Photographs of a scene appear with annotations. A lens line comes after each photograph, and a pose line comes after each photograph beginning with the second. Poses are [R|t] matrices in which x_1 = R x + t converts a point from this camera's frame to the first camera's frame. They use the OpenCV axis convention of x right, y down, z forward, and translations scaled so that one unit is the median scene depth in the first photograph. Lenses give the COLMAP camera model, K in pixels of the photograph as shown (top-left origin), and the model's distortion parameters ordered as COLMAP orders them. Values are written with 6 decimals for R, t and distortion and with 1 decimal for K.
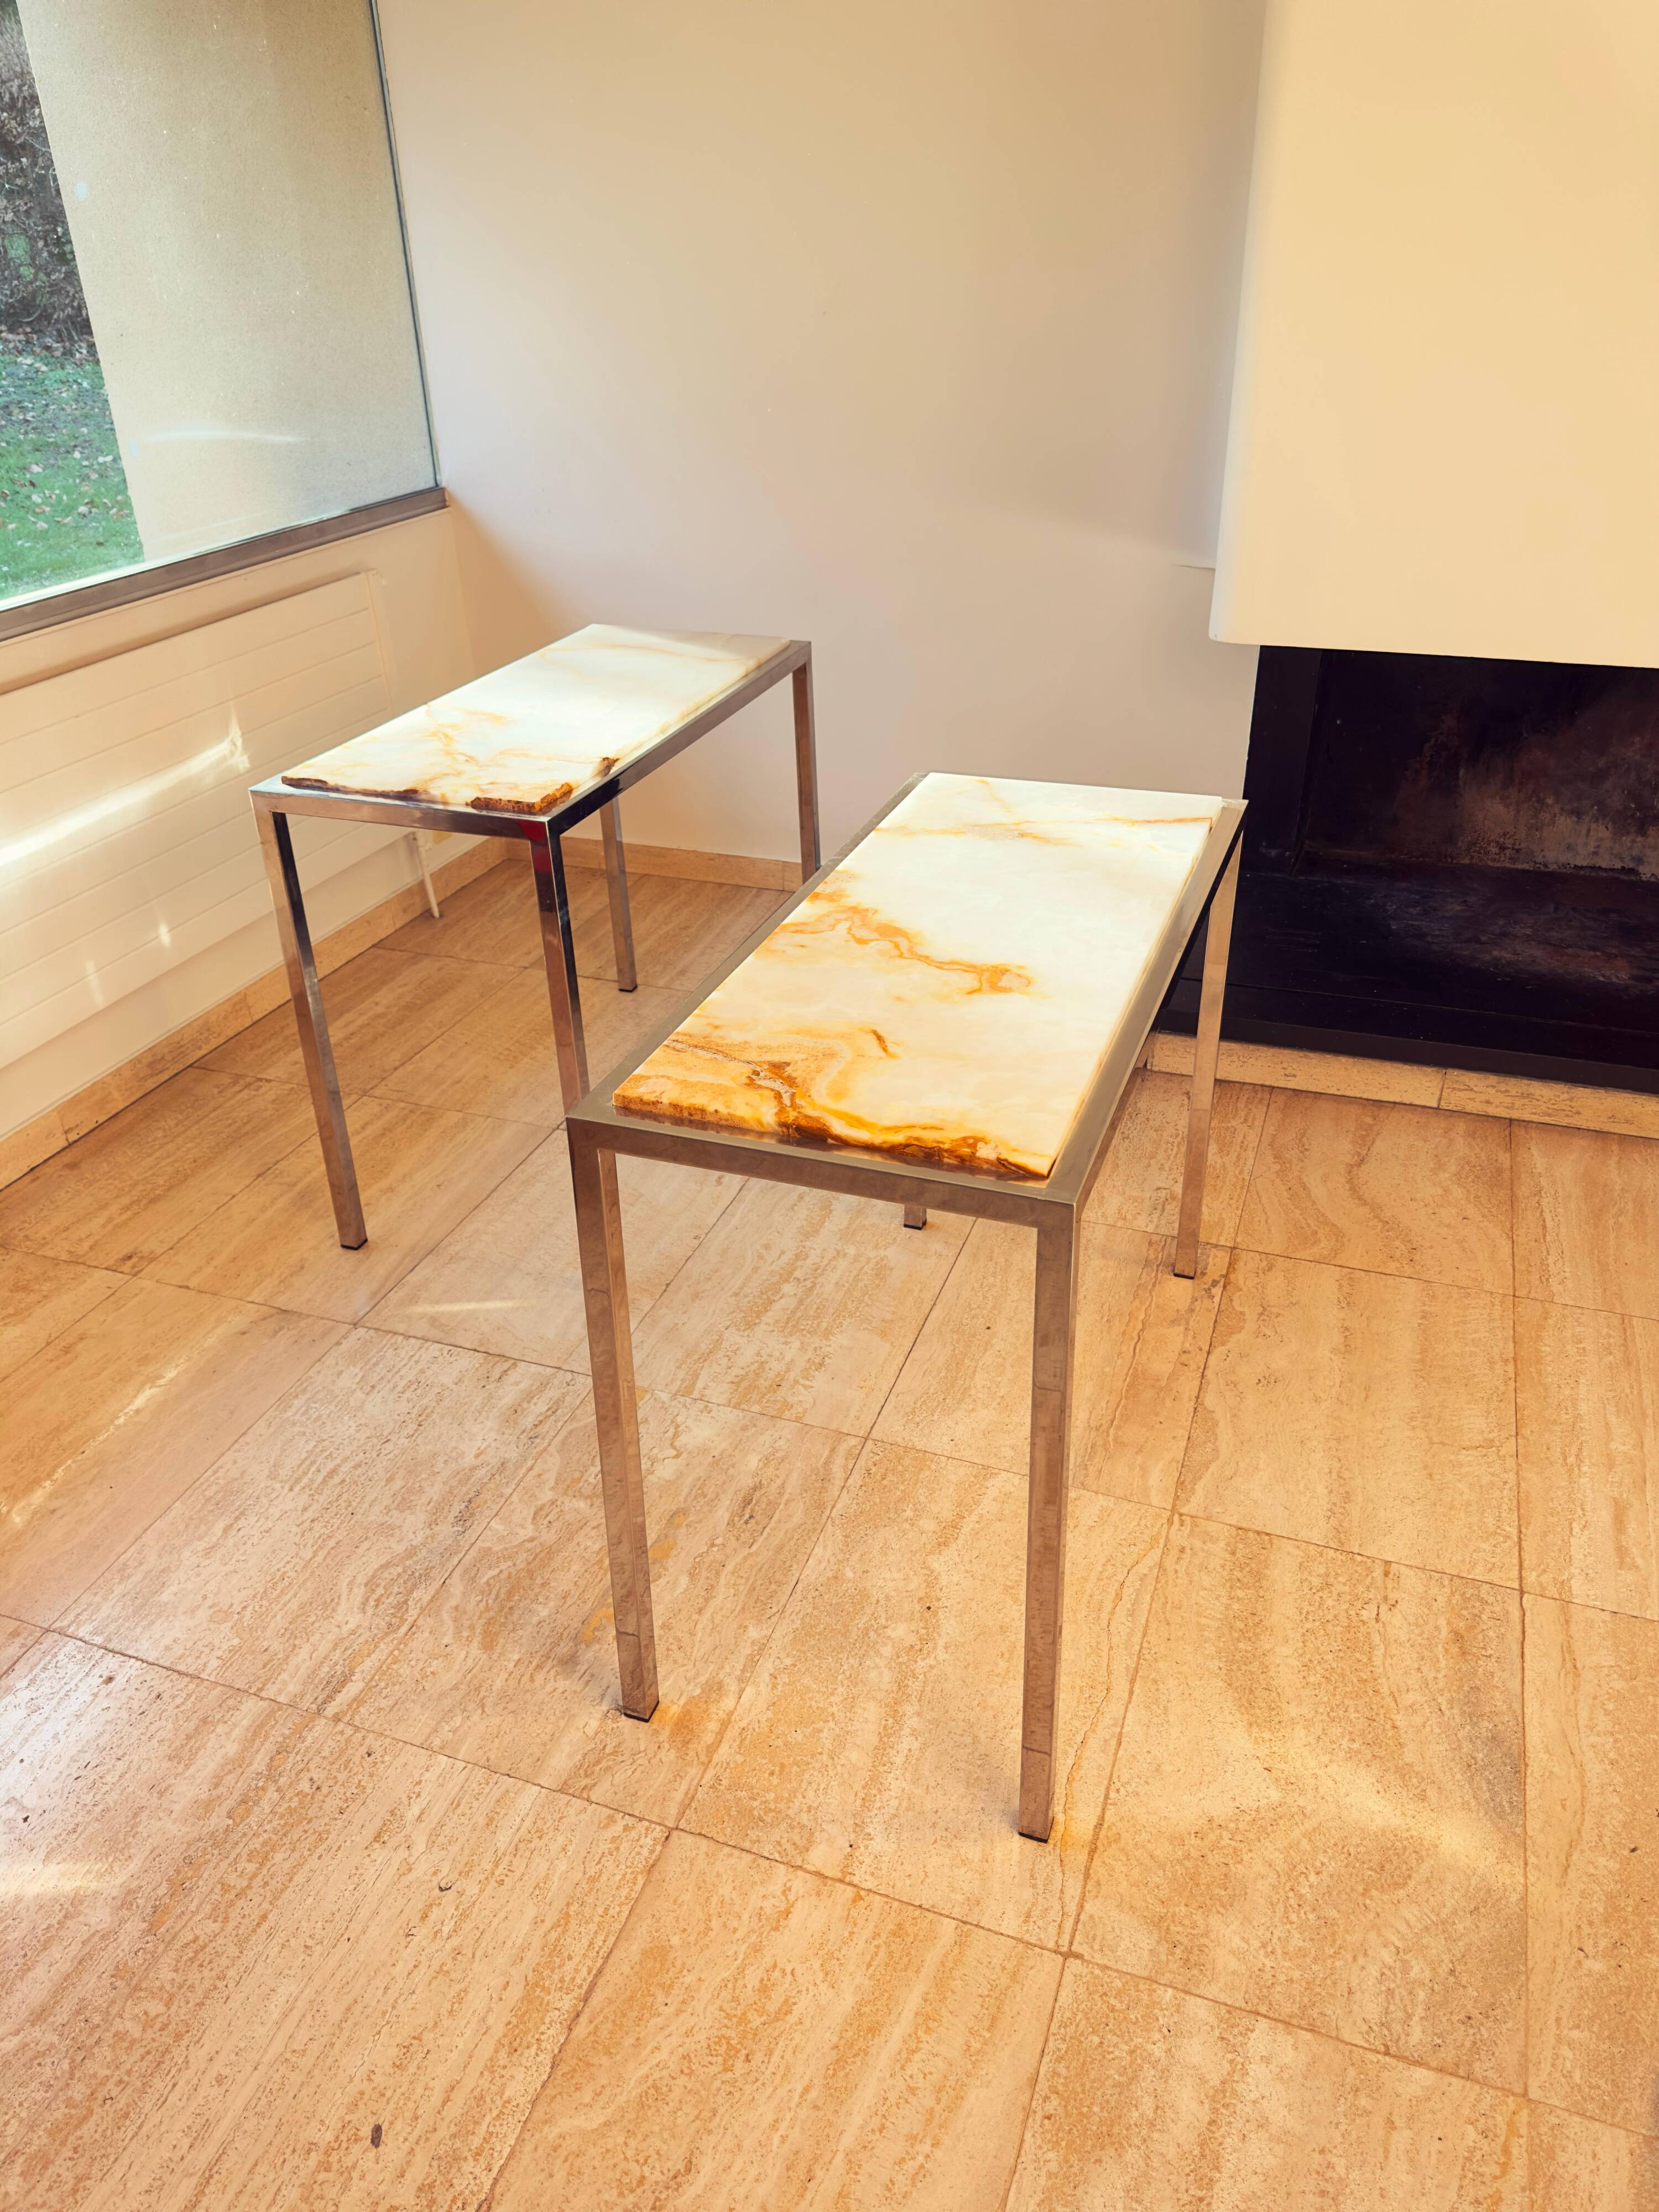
lens RADIAL K [[1577.0, 0, 837.6], [0, 1577.0, 1088.9], [0, 0, 1]] dist [0.065142, -0.081730]
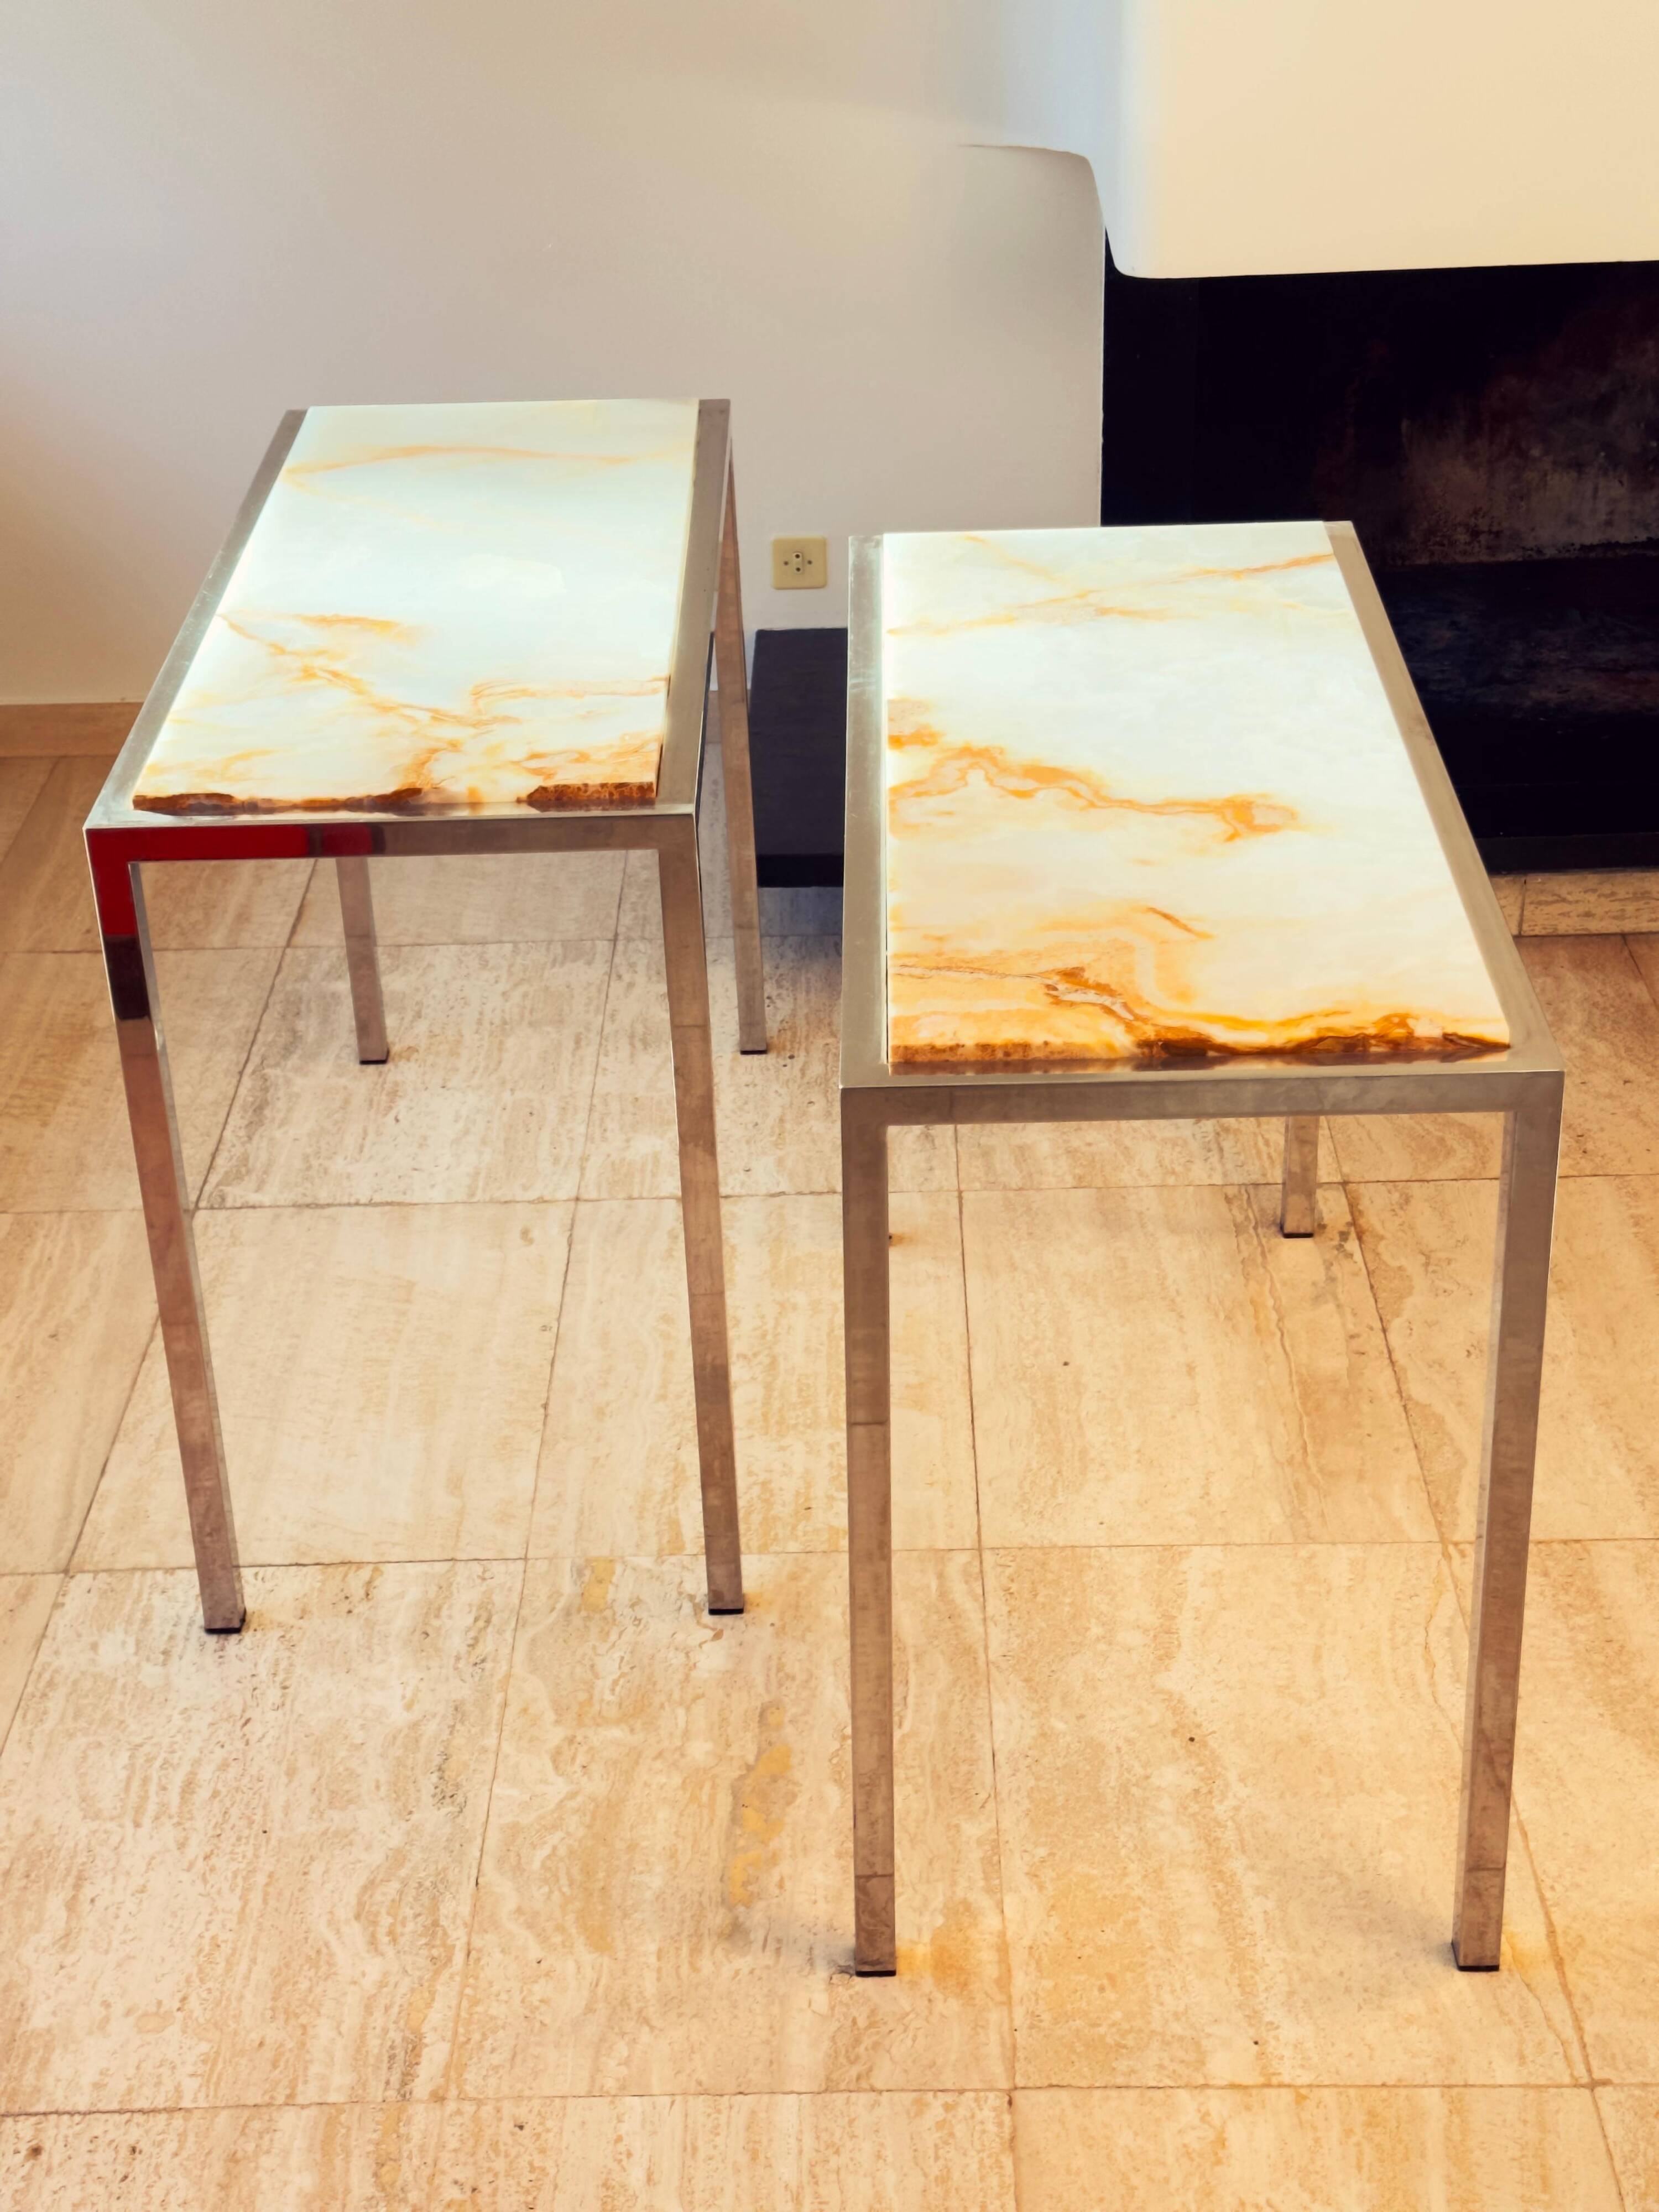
lens RADIAL K [[3104.6, 0, 831.9], [0, 3104.6, 1118.6], [0, 0, 1]] dist [0.136427, 0.000000]
pose [[0.942096, -0.174605, 0.286300, -0.409657], [0.171309, 0.984533, 0.036724, -0.014768], [-0.288284, 0.014449, 0.957436, -0.247831]]
